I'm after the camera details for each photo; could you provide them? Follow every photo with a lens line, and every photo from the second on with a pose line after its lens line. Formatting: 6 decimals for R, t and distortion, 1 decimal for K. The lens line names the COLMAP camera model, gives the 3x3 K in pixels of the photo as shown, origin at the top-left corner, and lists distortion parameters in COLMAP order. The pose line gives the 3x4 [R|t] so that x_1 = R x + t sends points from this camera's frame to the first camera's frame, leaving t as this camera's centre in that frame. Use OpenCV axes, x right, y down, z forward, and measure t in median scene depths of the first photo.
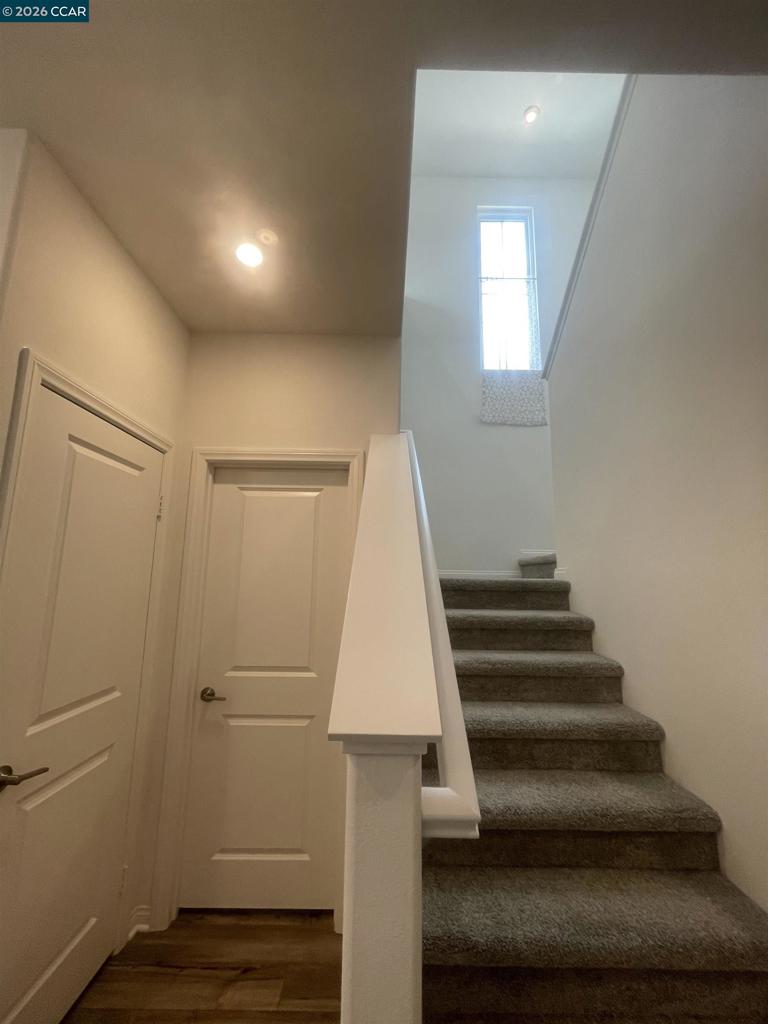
lens RADIAL K [[417.0, 0, 388.2], [0, 417.0, 511.7], [0, 0, 1]] dist [0.000878, 0.000570]
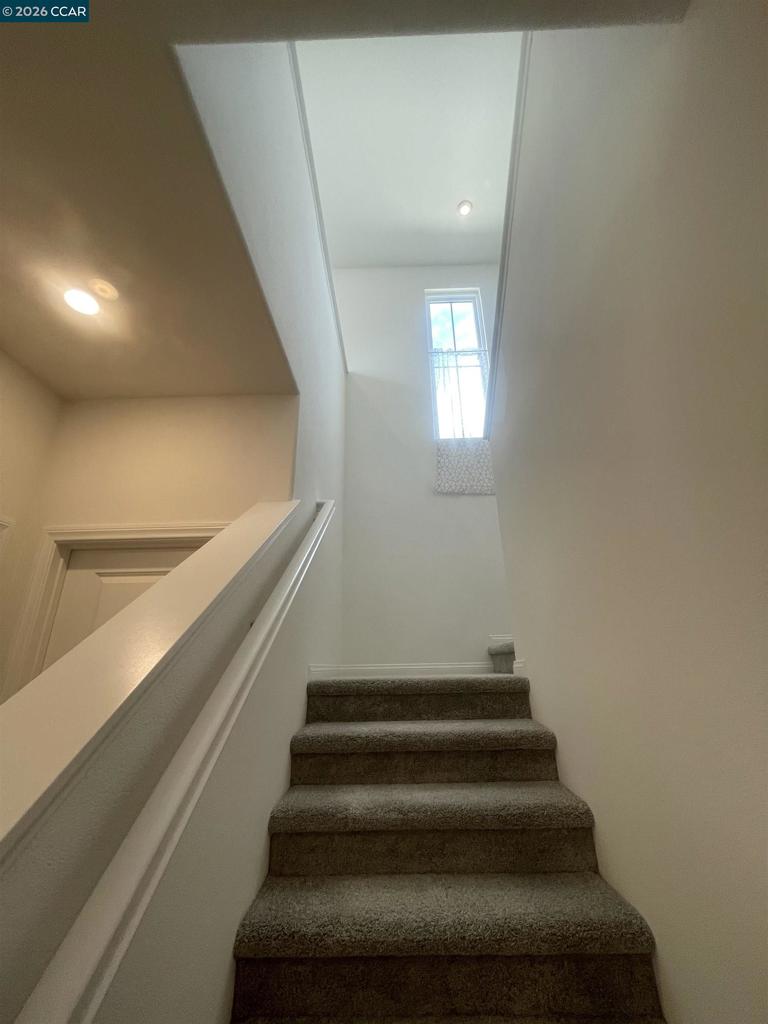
lens RADIAL K [[417.0, 0, 388.2], [0, 417.0, 511.7], [0, 0, 1]] dist [0.000878, 0.000570]
pose [[0.999086, -0.040373, -0.014018, 0.217658], [0.036837, 0.979810, -0.196507, 0.005241], [0.021669, 0.195811, 0.980402, 0.181505]]
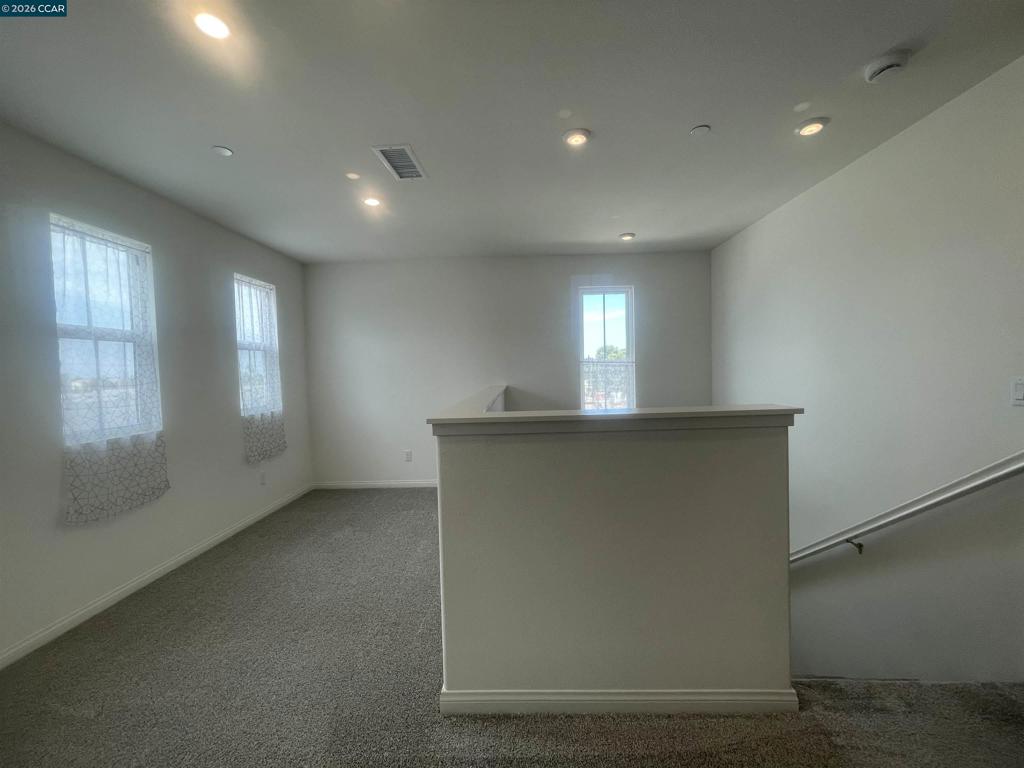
lens RADIAL K [[417.0, 0, 515.7], [0, 417.0, 386.0], [0, 0, 1]] dist [0.000878, 0.000570]
pose [[0.998586, -0.036154, -0.038964, 0.169503], [0.043278, 0.978613, 0.201106, -1.334834], [0.030860, -0.202508, 0.978794, -0.112083]]
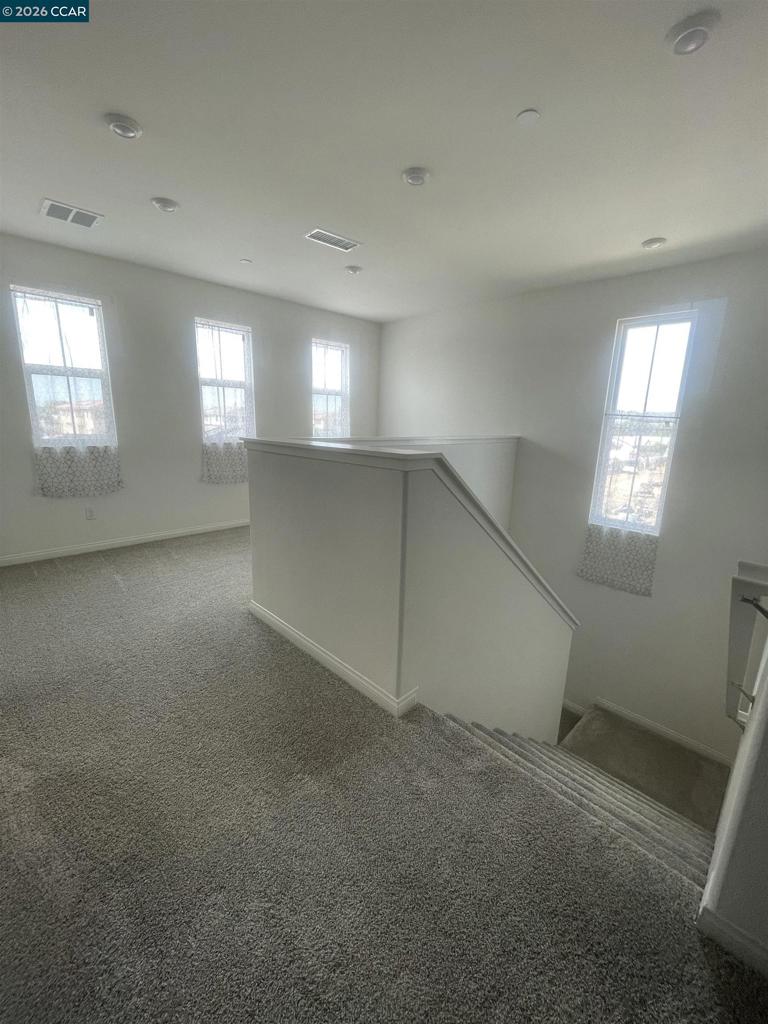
lens RADIAL K [[417.0, 0, 388.2], [0, 417.0, 511.7], [0, 0, 1]] dist [0.000878, 0.000570]
pose [[0.696982, 0.164575, -0.697947, 1.019664], [0.094794, 0.943620, 0.317168, -1.278726], [0.710795, -0.287222, 0.642086, 0.049805]]
